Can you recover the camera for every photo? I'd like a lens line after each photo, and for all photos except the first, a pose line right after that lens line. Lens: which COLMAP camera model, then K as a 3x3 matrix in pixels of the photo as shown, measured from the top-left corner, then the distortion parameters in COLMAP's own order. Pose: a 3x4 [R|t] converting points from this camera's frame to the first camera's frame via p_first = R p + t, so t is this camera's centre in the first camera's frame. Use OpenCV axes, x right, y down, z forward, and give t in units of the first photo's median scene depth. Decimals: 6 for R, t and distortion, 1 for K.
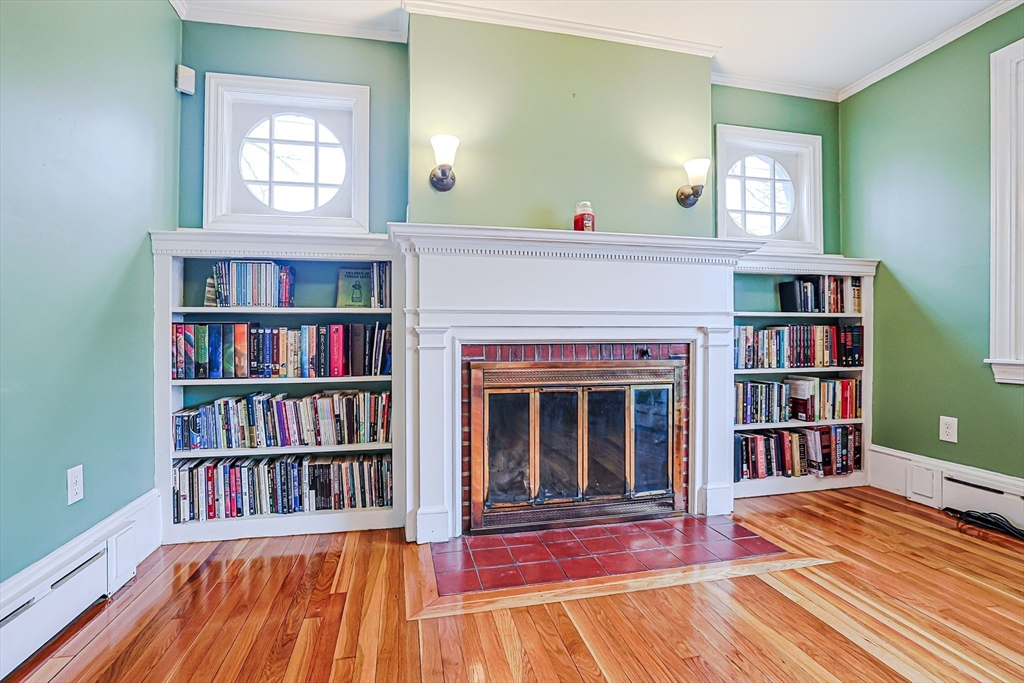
lens RADIAL K [[467.4, 0, 512.0], [0, 467.4, 341.5], [0, 0, 1]] dist [-0.031522, 0.001450]
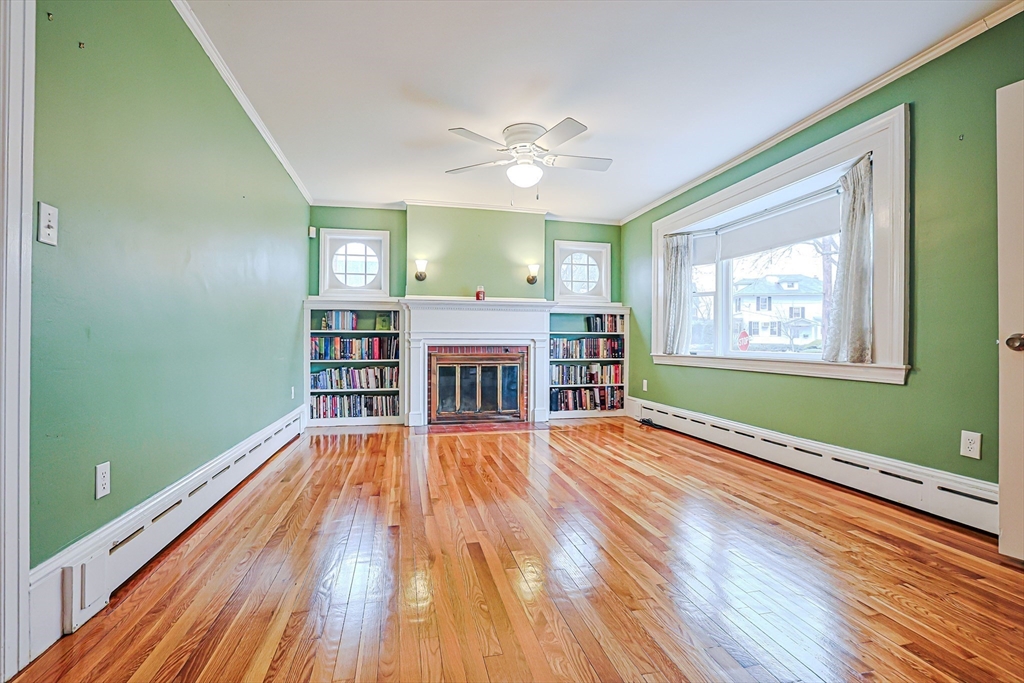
lens RADIAL K [[455.5, 0, 484.1], [0, 455.5, 348.7], [0, 0, 1]] dist [-0.029183, 0.000474]
pose [[0.998448, 0.005460, -0.055424, 0.294519], [-0.005430, 0.999985, 0.000696, 0.015949], [0.055427, -0.000394, 0.998463, -1.259108]]
